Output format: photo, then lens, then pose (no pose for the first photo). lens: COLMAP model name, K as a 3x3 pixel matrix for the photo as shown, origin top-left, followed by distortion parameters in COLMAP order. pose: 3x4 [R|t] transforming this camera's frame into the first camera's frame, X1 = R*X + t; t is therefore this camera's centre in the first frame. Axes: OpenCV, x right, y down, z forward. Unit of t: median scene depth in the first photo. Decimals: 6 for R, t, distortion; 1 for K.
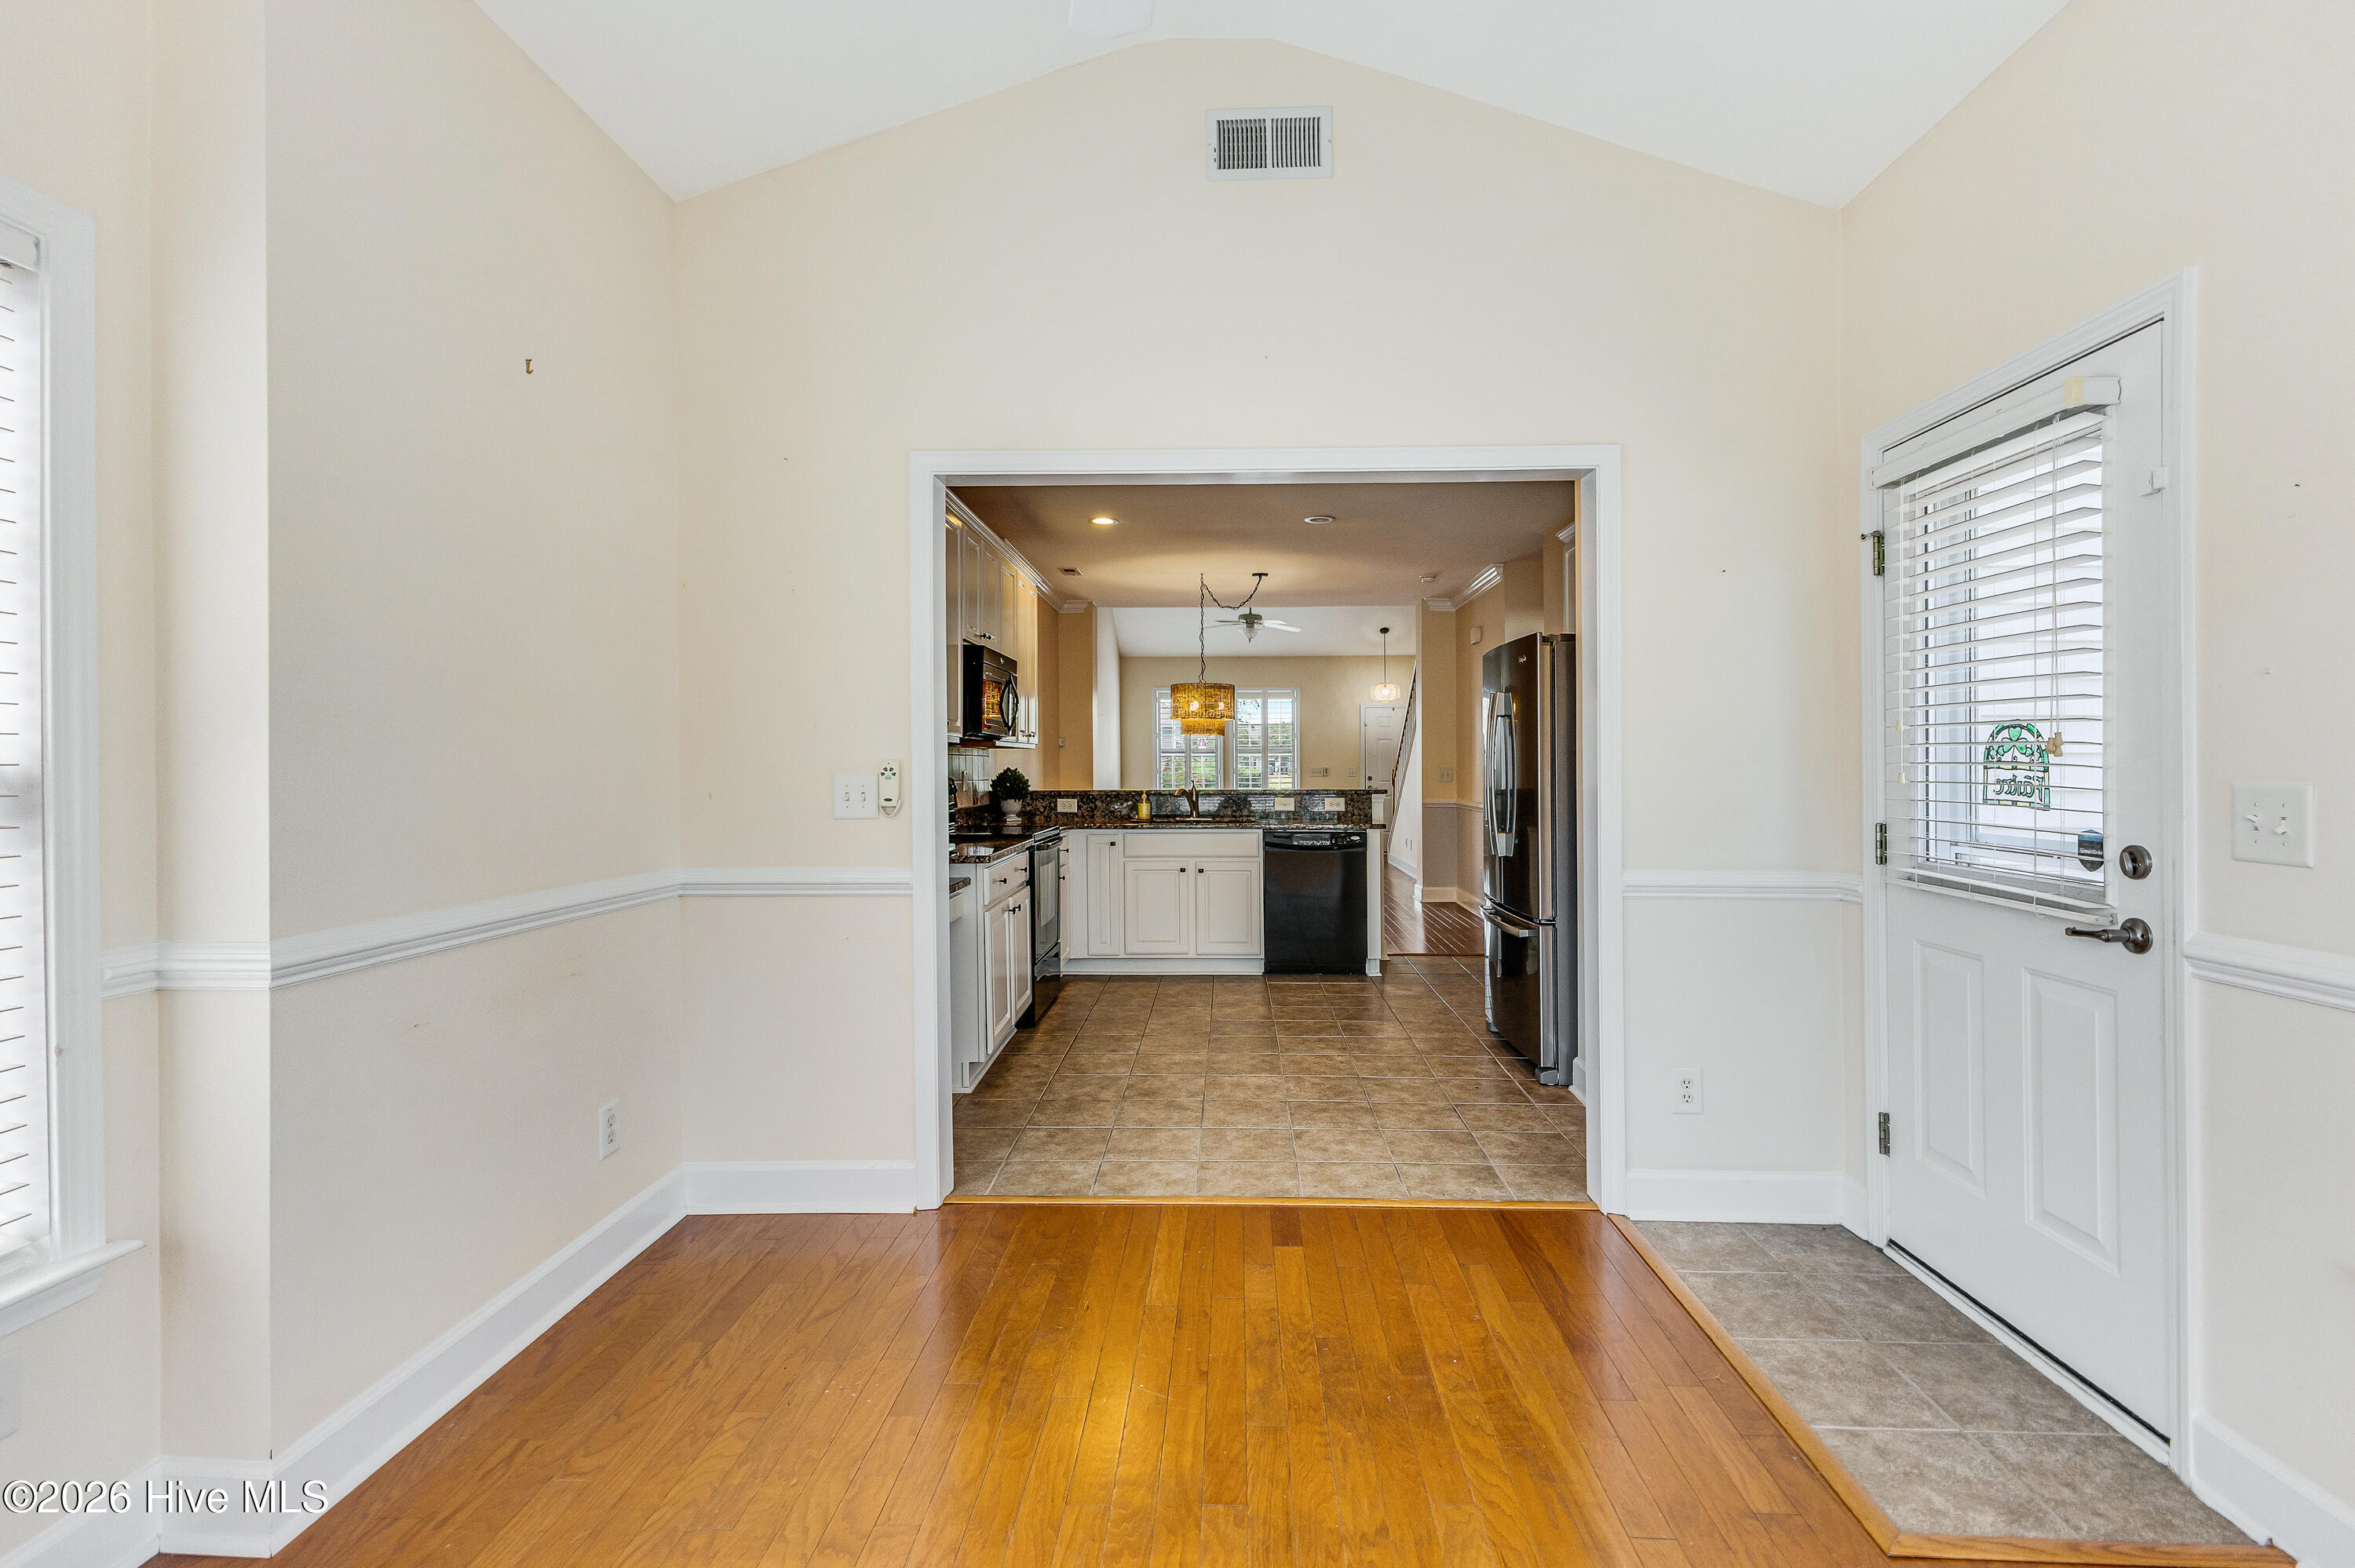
lens RADIAL K [[1034.7, 0, 1174.3], [0, 1034.7, 763.4], [0, 0, 1]] dist [0.012267, -0.001238]
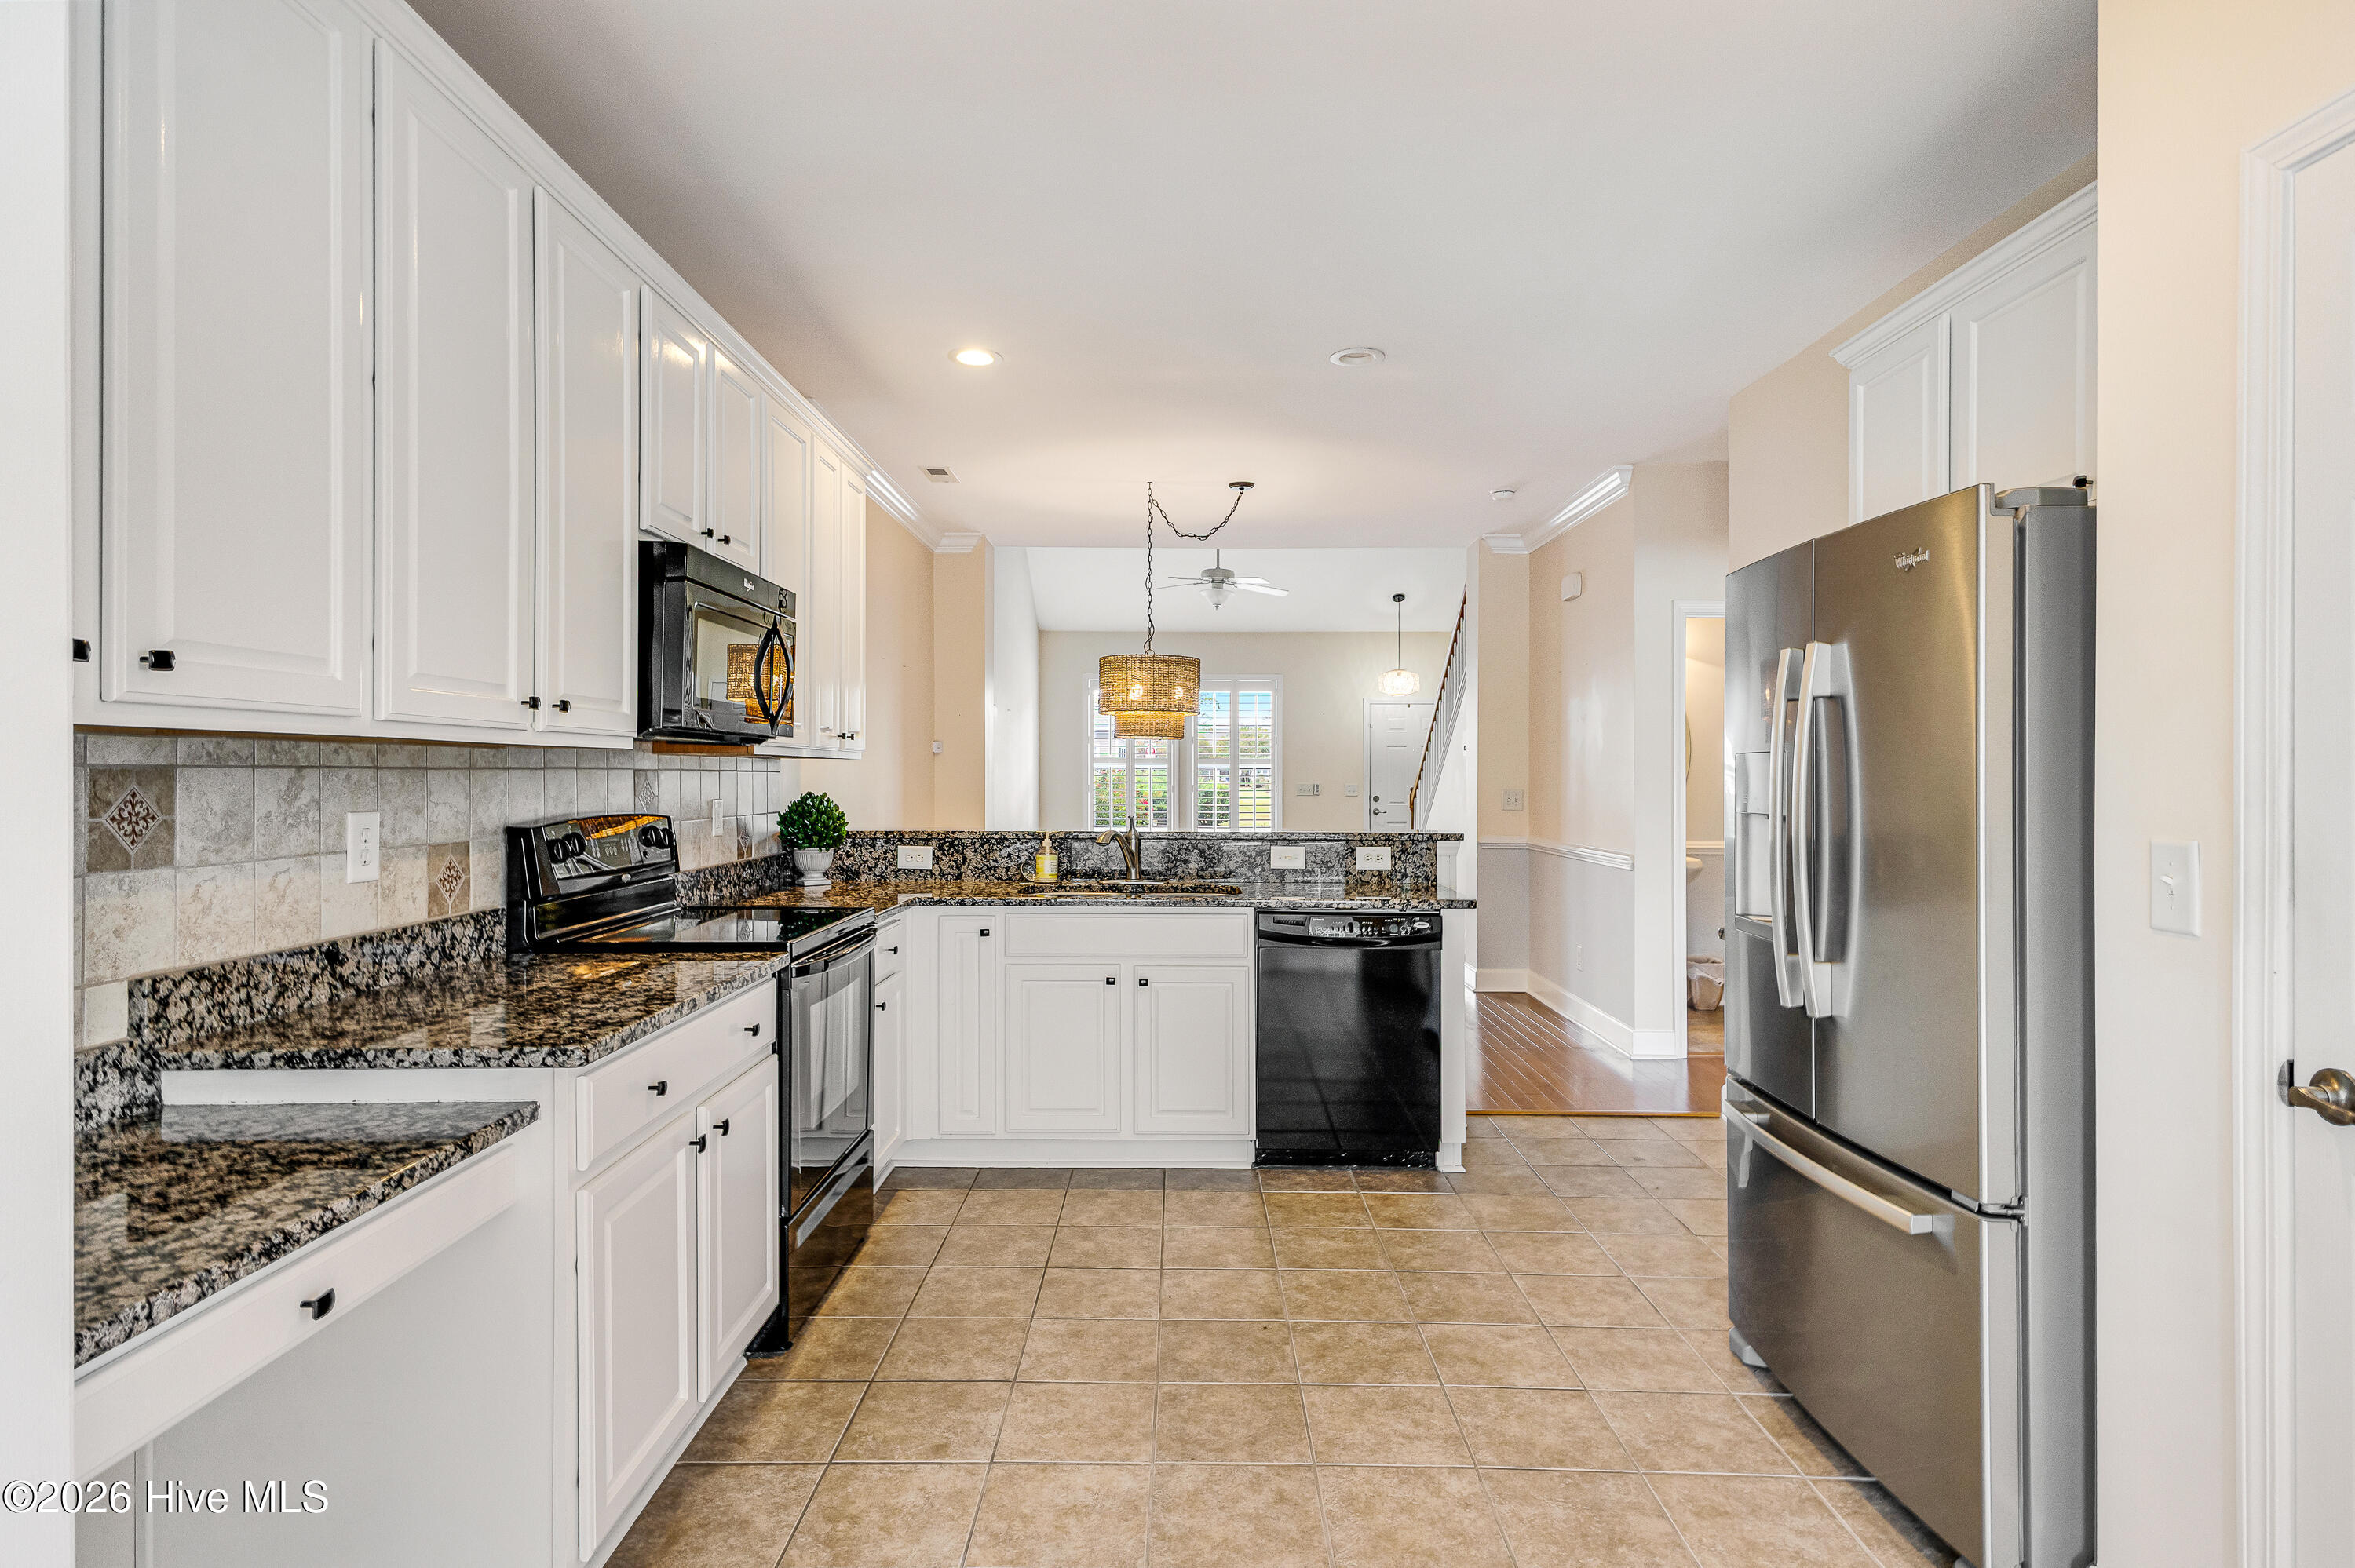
lens RADIAL K [[1215.2, 0, 1185.4], [0, 1215.2, 772.7], [0, 0, 1]] dist [0.002720, 0.000109]
pose [[0.998425, 0.006218, 0.055758, 0.010119], [-0.006204, 0.999981, -0.000427, -0.007607], [-0.055759, 0.000080, 0.998444, 0.313441]]
